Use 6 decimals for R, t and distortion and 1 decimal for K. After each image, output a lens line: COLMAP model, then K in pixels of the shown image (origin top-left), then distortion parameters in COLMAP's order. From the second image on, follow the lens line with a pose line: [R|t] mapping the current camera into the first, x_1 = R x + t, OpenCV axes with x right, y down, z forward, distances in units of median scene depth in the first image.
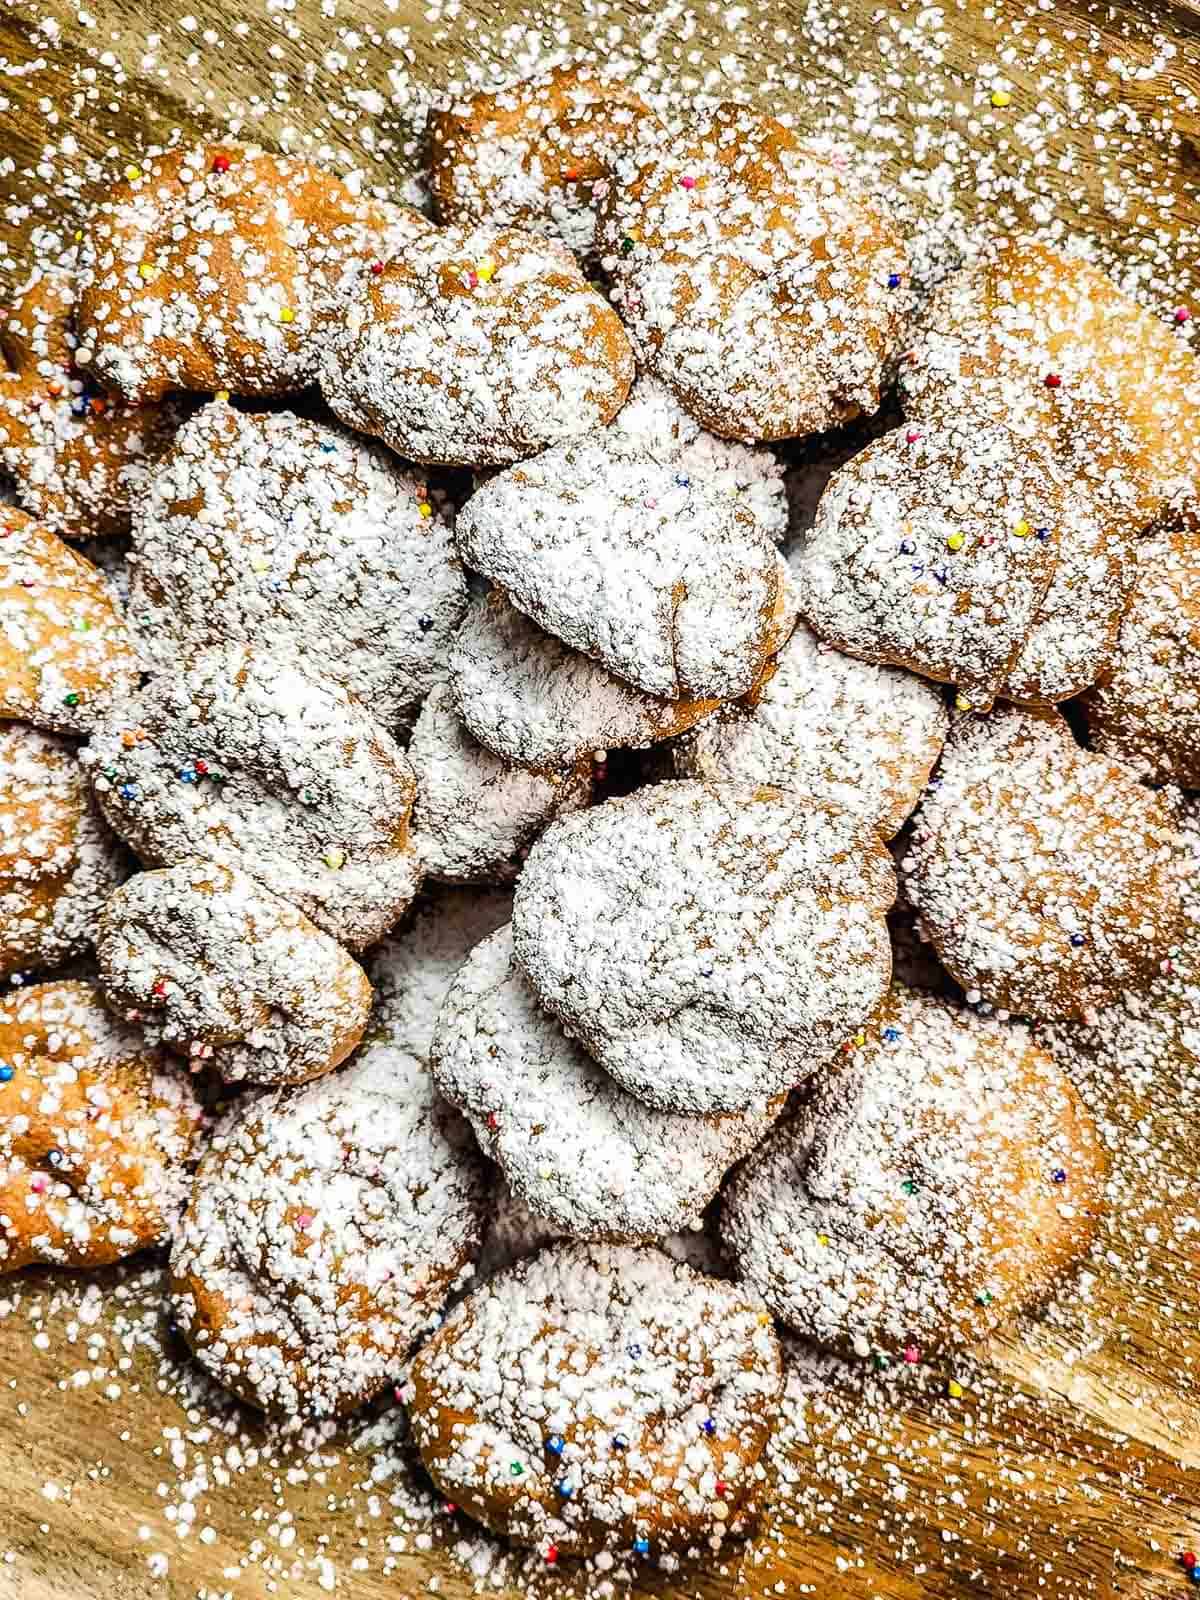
lens RADIAL K [[3175.4, 0, 595.6], [0, 3175.4, 803.7], [0, 0, 1]] dist [0.284580, 0.000000]
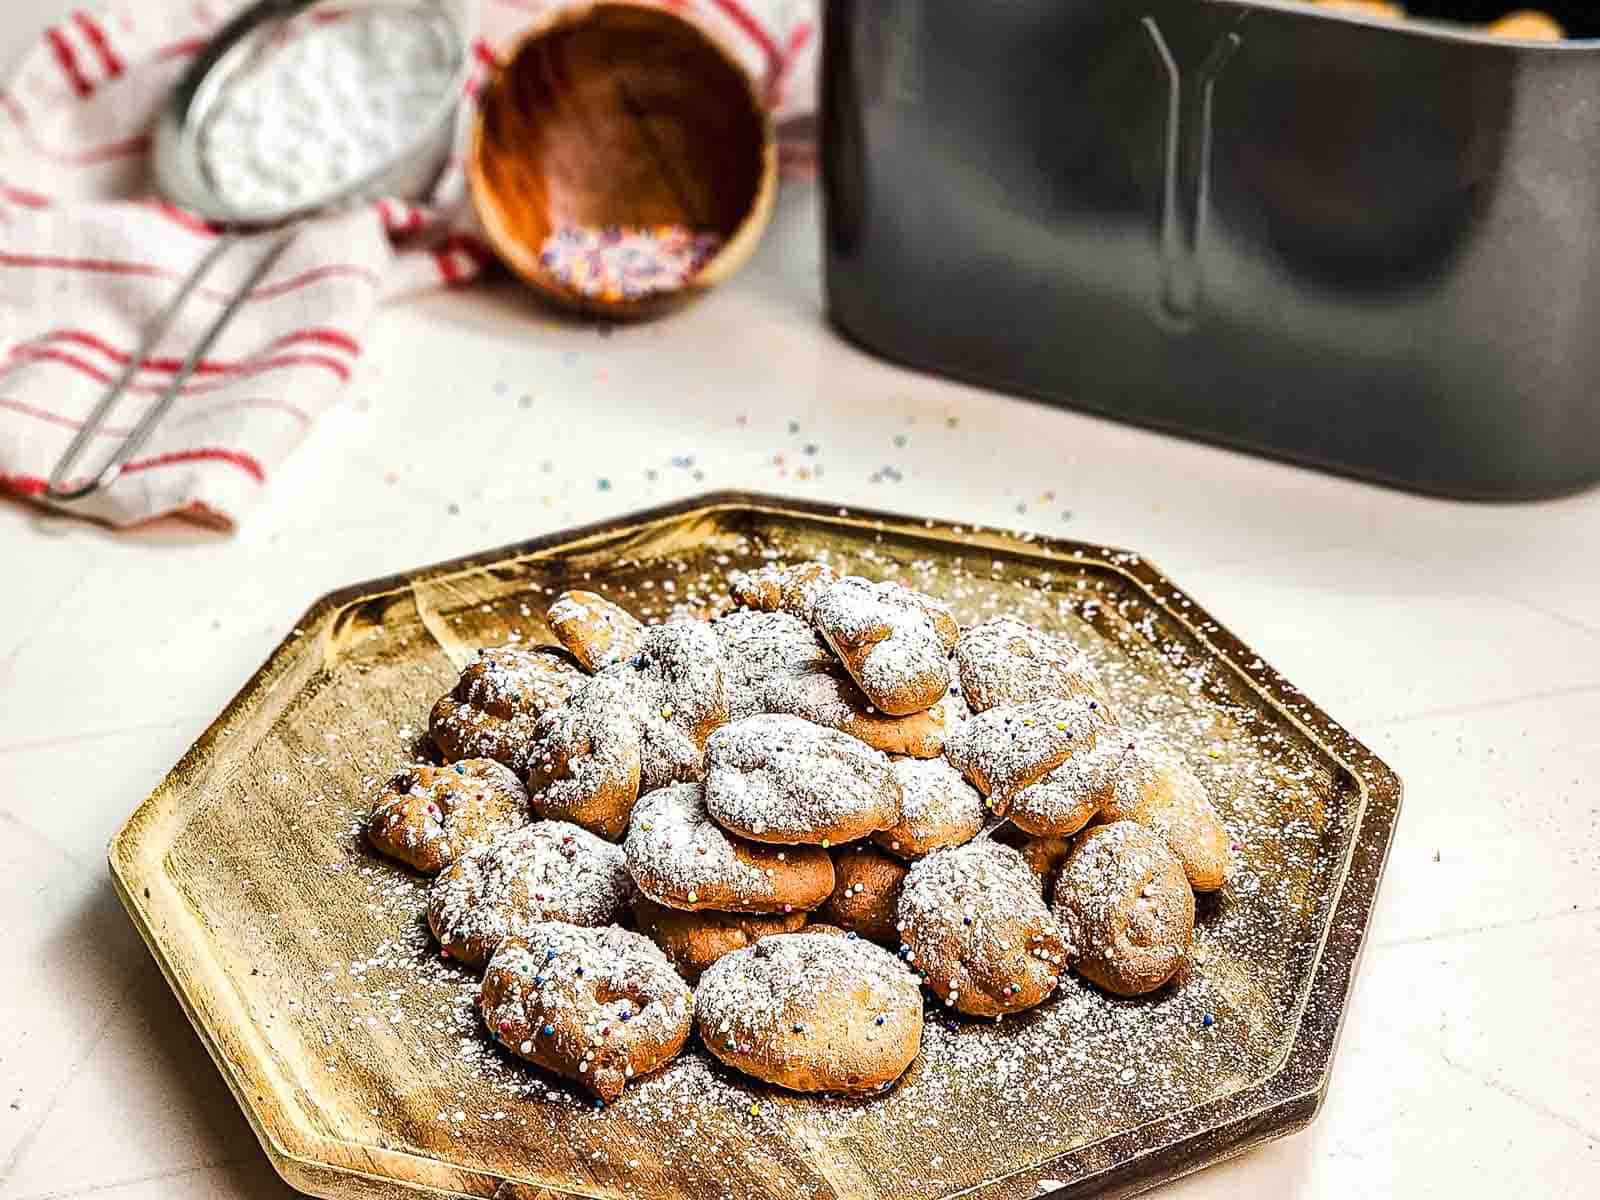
lens RADIAL K [[3175.4, 0, 803.3], [0, 3175.4, 599.6], [0, 0, 1]] dist [0.284580, 0.000000]
pose [[0.790750, 0.327855, -0.516938, 0.895460], [-0.609496, 0.500079, -0.615171, 1.047996], [0.056823, 0.801519, 0.595264, -0.168251]]
